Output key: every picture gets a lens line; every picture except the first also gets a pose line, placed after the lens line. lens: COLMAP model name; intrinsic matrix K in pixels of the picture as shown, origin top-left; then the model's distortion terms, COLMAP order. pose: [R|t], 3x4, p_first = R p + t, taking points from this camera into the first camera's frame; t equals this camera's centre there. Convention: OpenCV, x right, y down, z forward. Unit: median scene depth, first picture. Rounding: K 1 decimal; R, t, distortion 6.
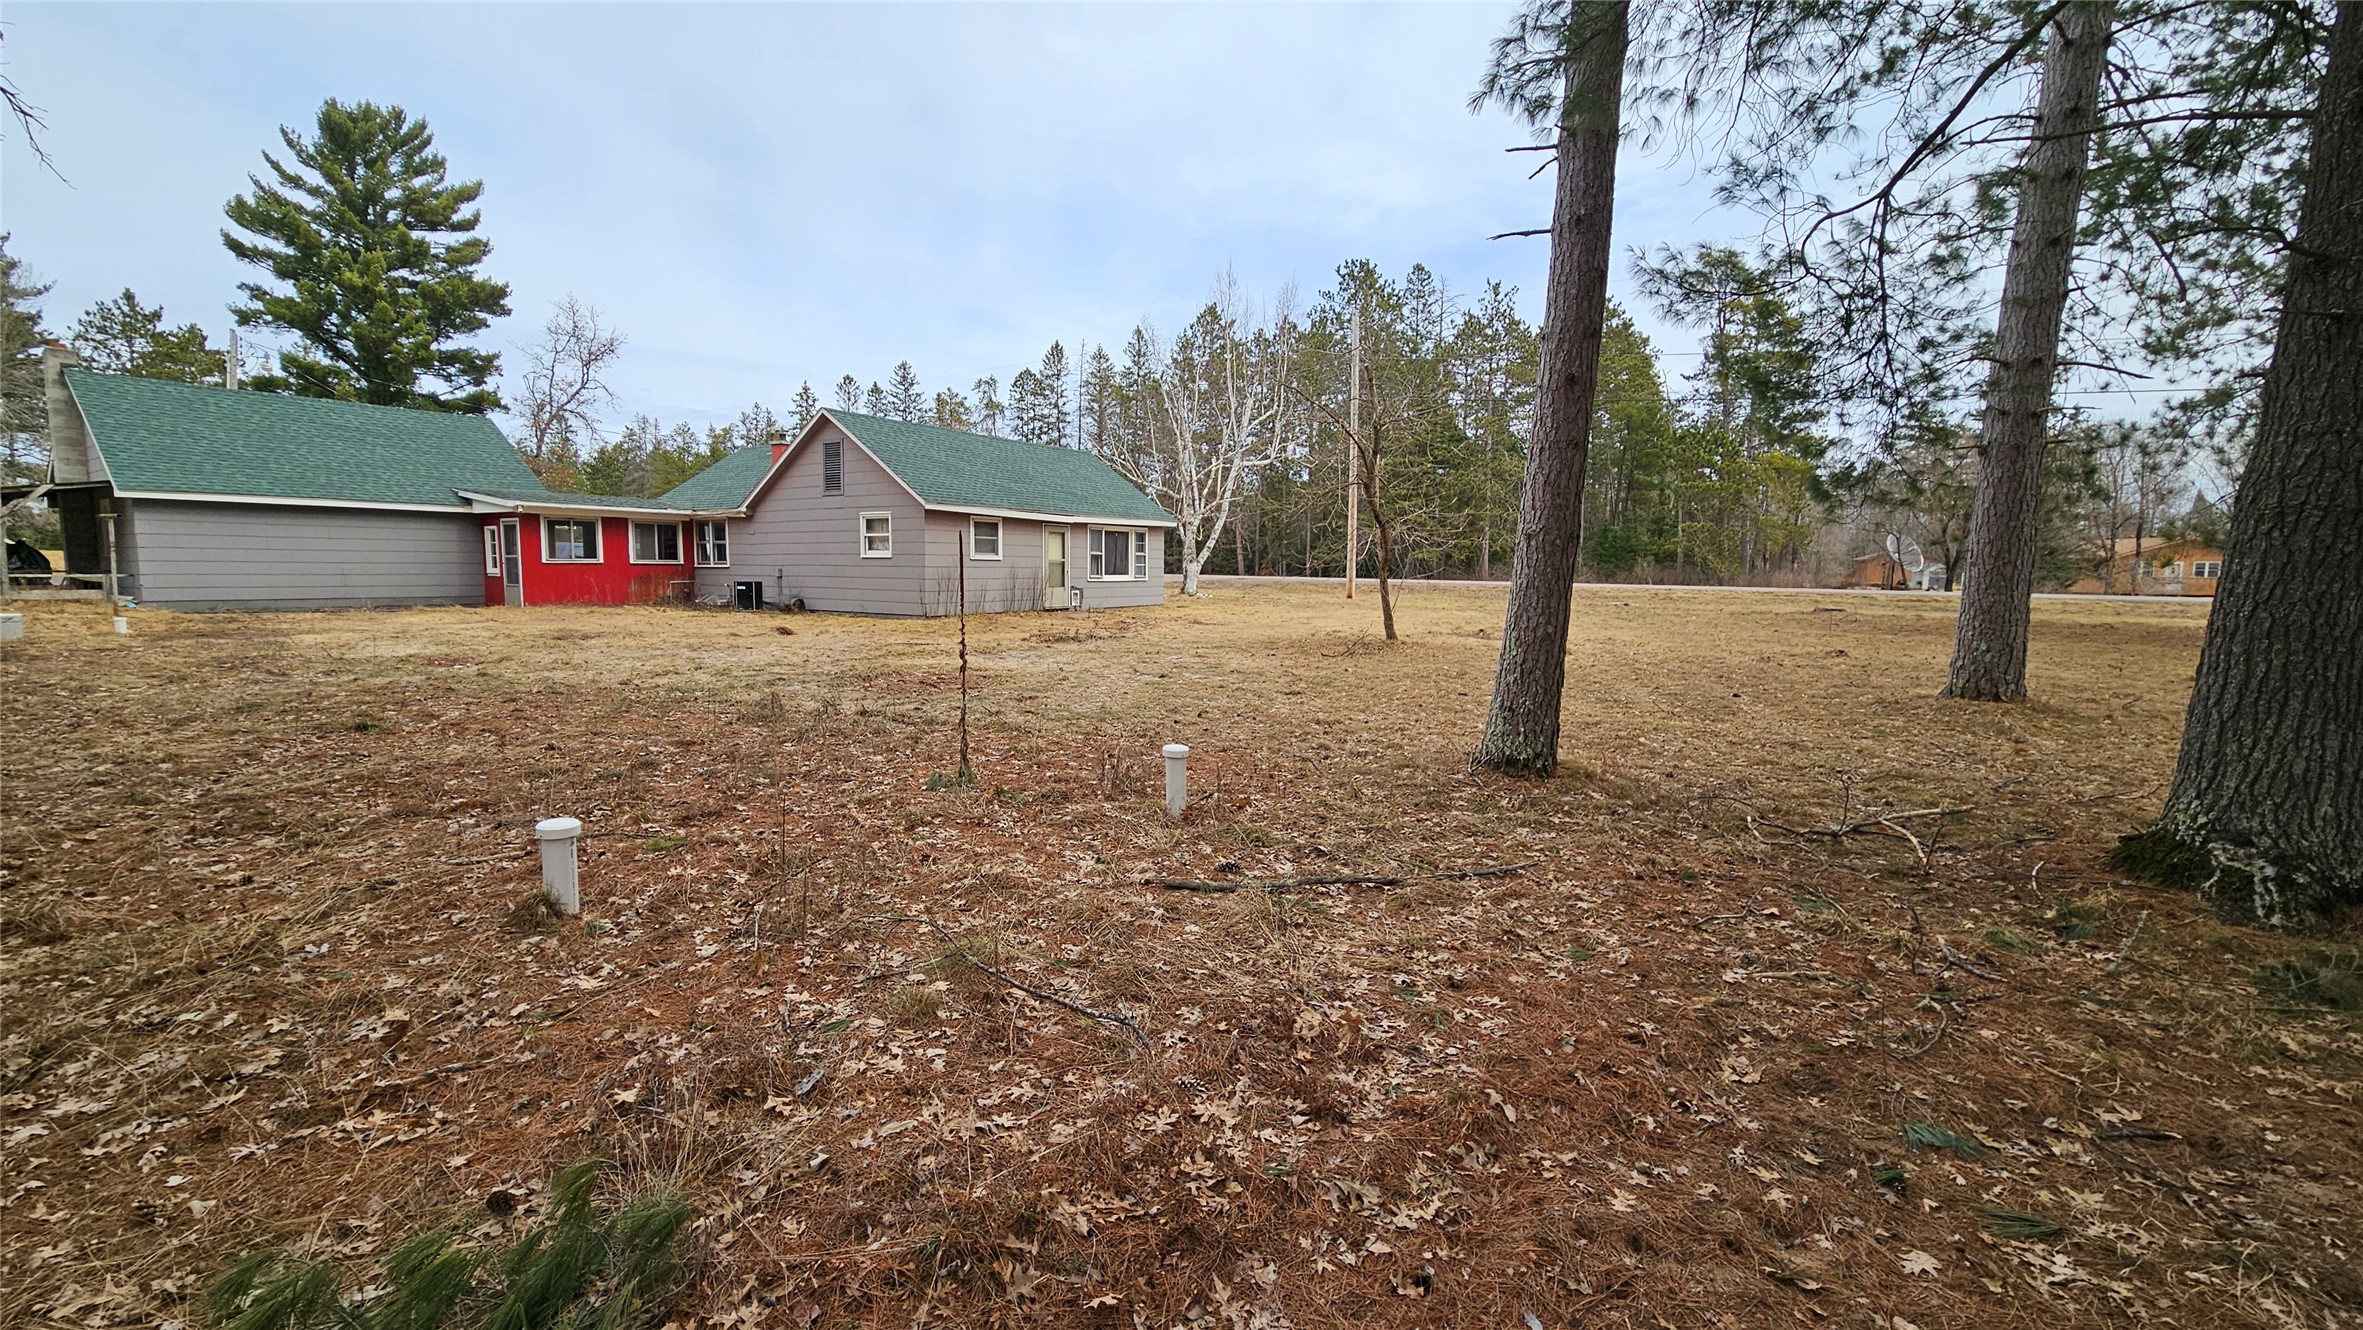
lens RADIAL K [[962.8, 0, 1181.5], [0, 962.8, 665.0], [0, 0, 1]] dist [0.000444, 0.000462]
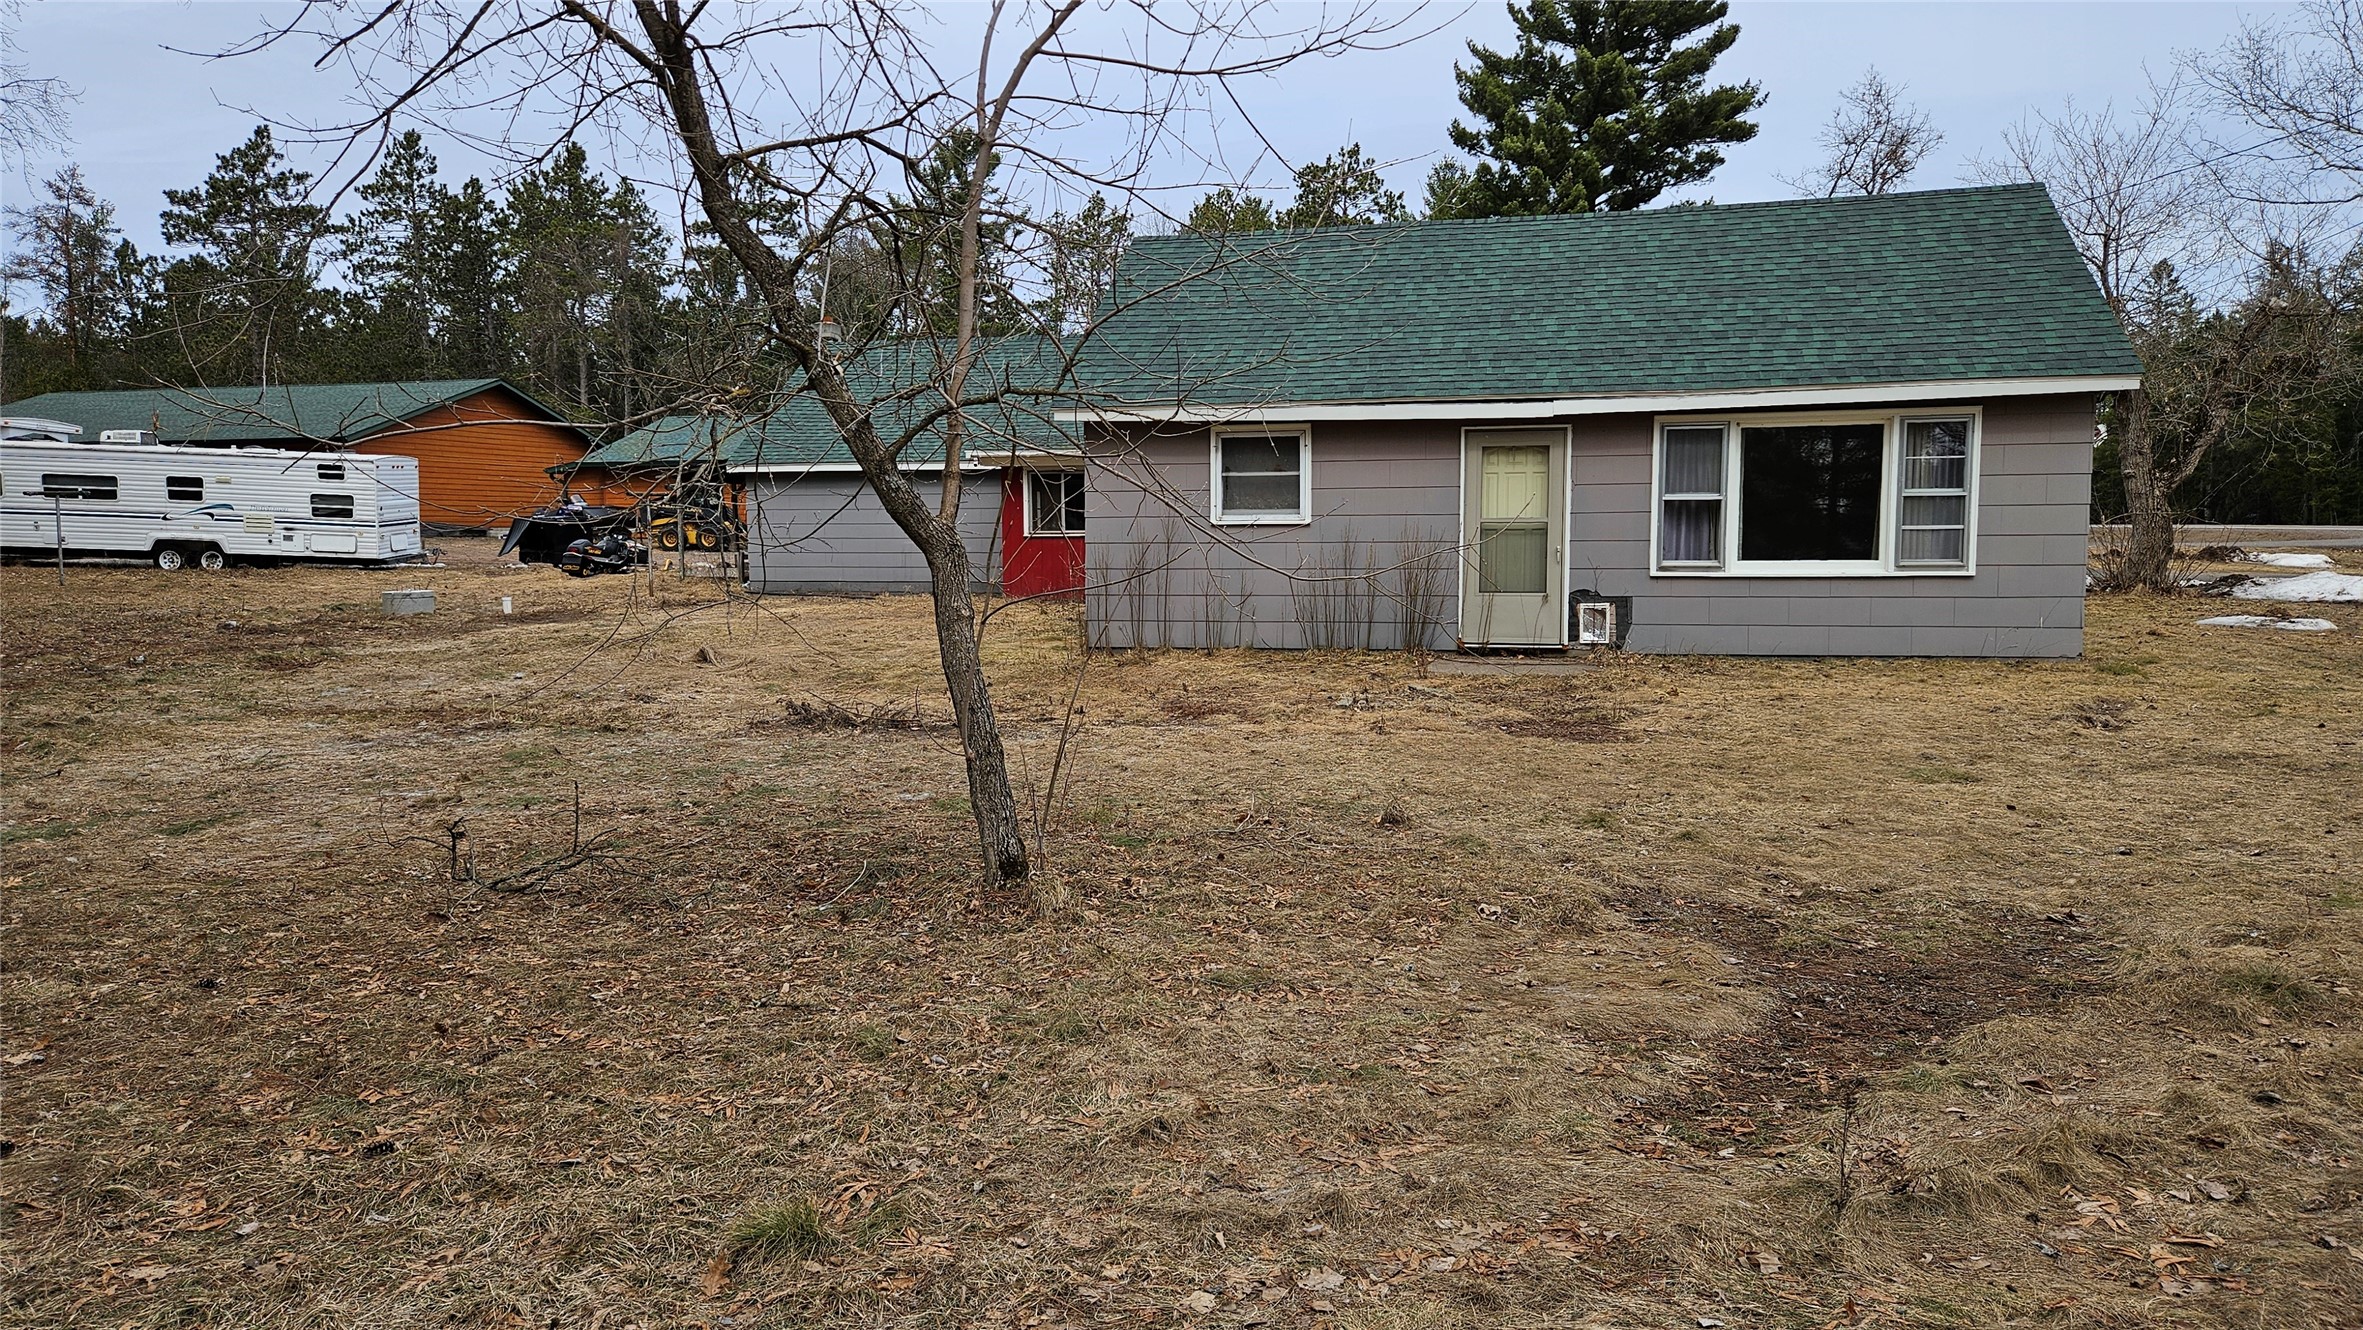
lens RADIAL K [[1570.0, 0, 1163.3], [0, 1570.0, 667.7], [0, 0, 1]] dist [0.077514, -0.065715]
pose [[0.327348, 0.074851, -0.941934, 0.209480], [-0.084729, 0.995167, 0.049636, -0.035442], [0.941097, 0.063561, 0.332108, 0.335918]]
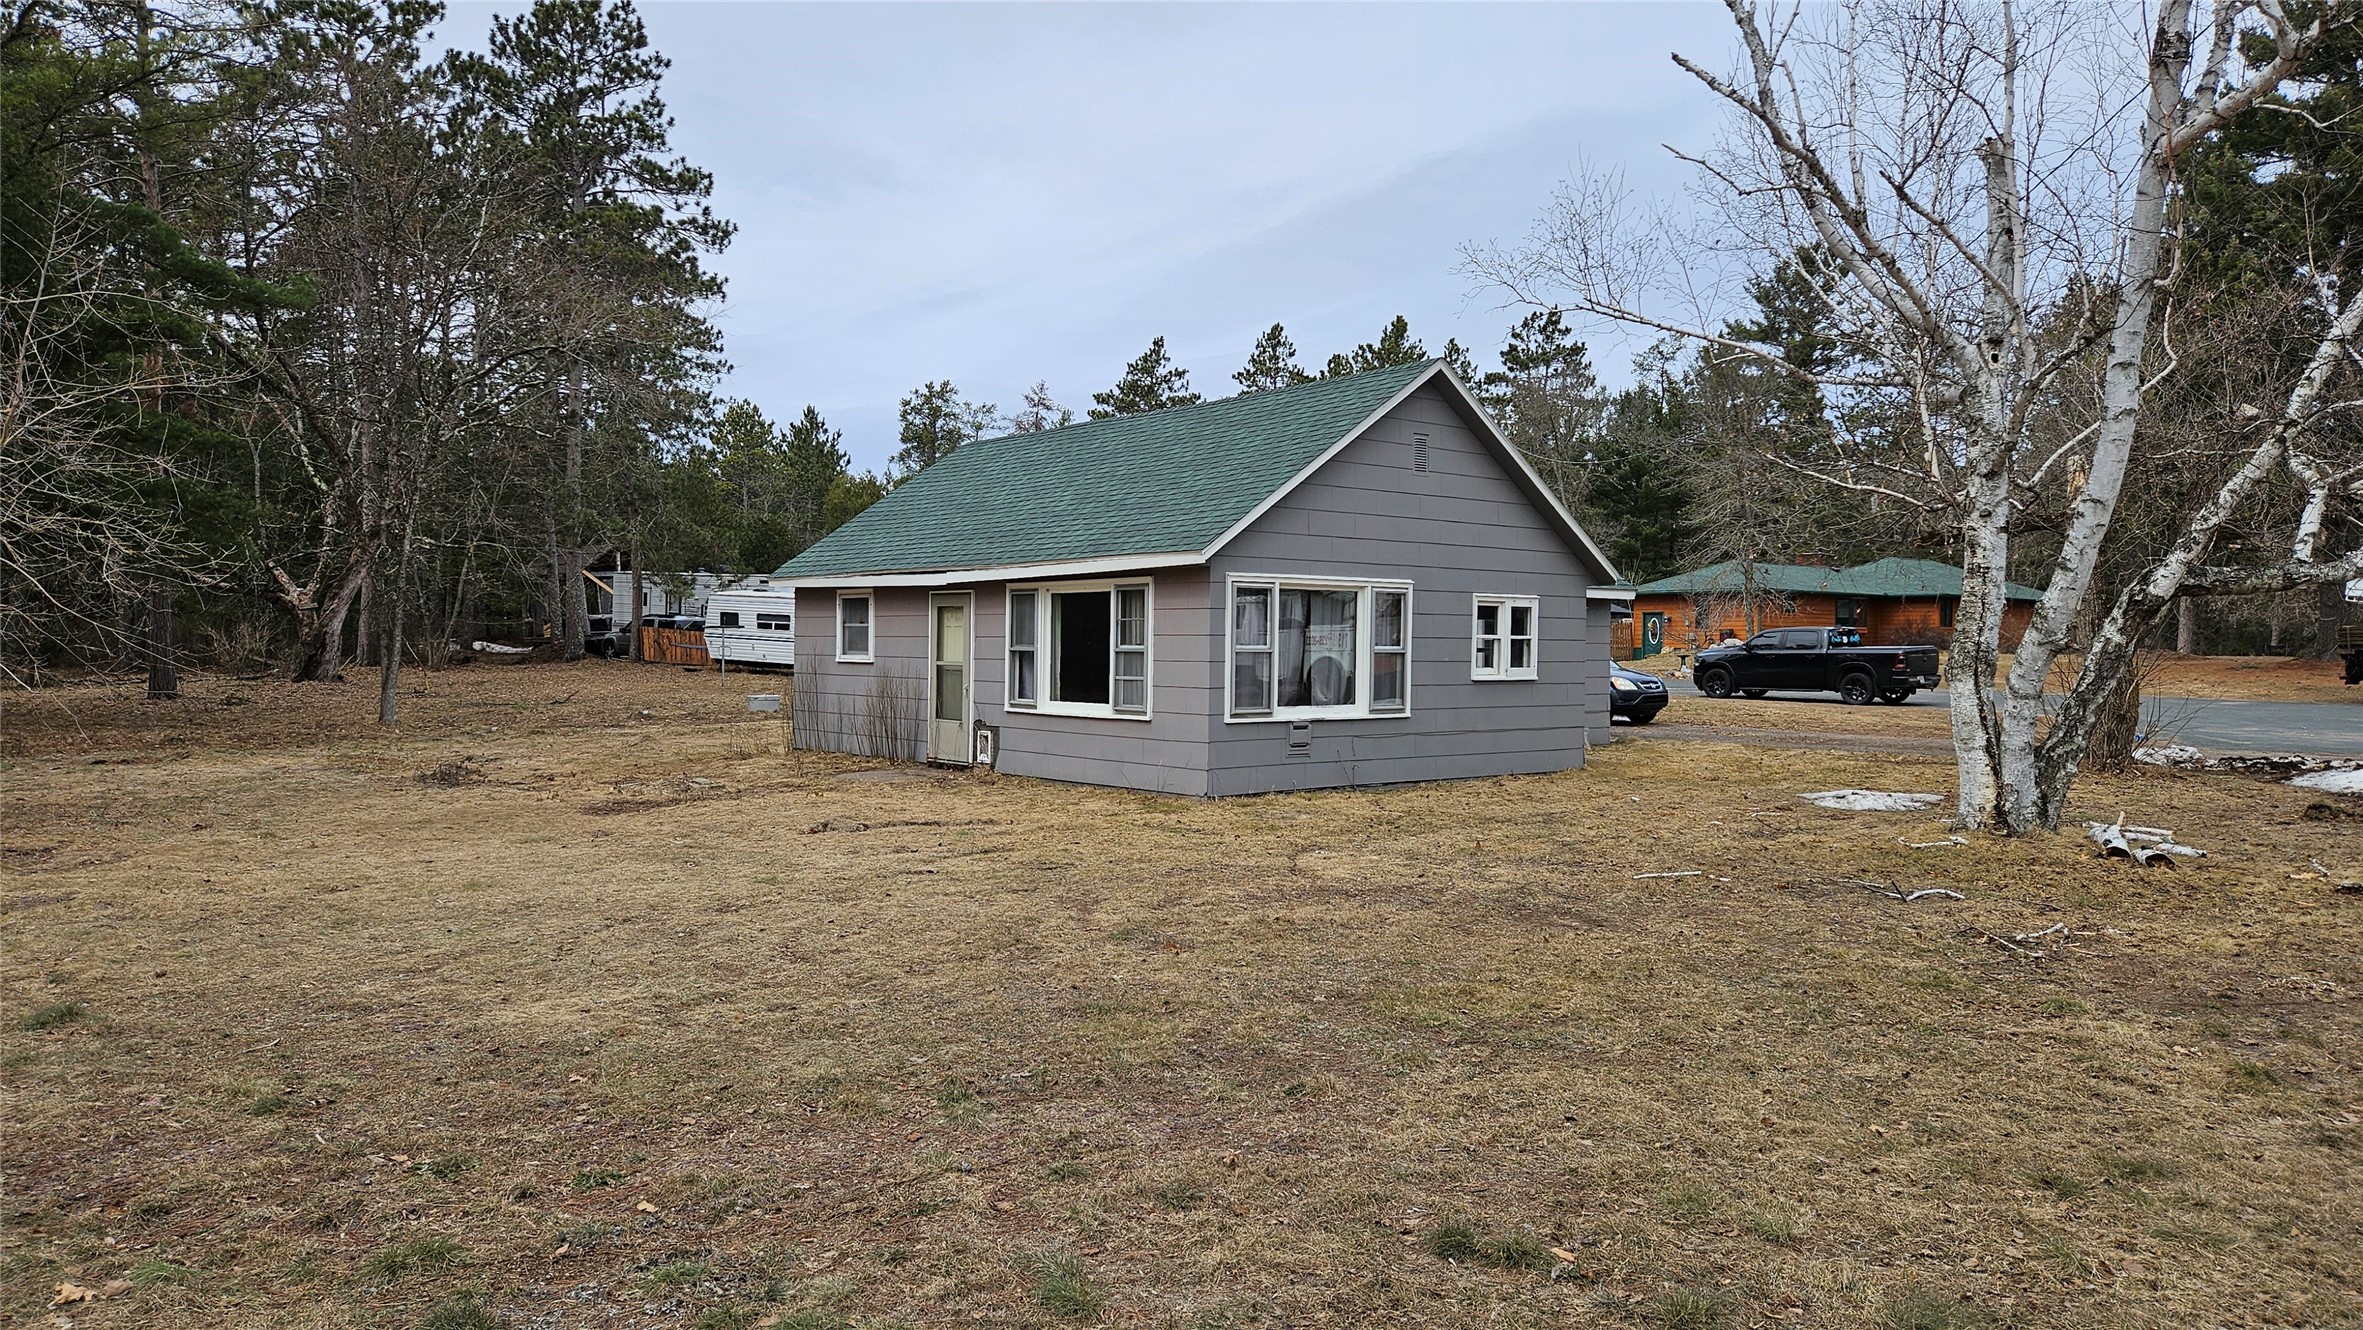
lens RADIAL K [[1570.0, 0, 1163.3], [0, 1570.0, 667.7], [0, 0, 1]] dist [0.077514, -0.065715]
pose [[-0.310866, 0.003474, -0.950447, 0.298432], [-0.104884, 0.993761, 0.037937, -0.074762], [0.944649, 0.111480, -0.308562, 0.678674]]
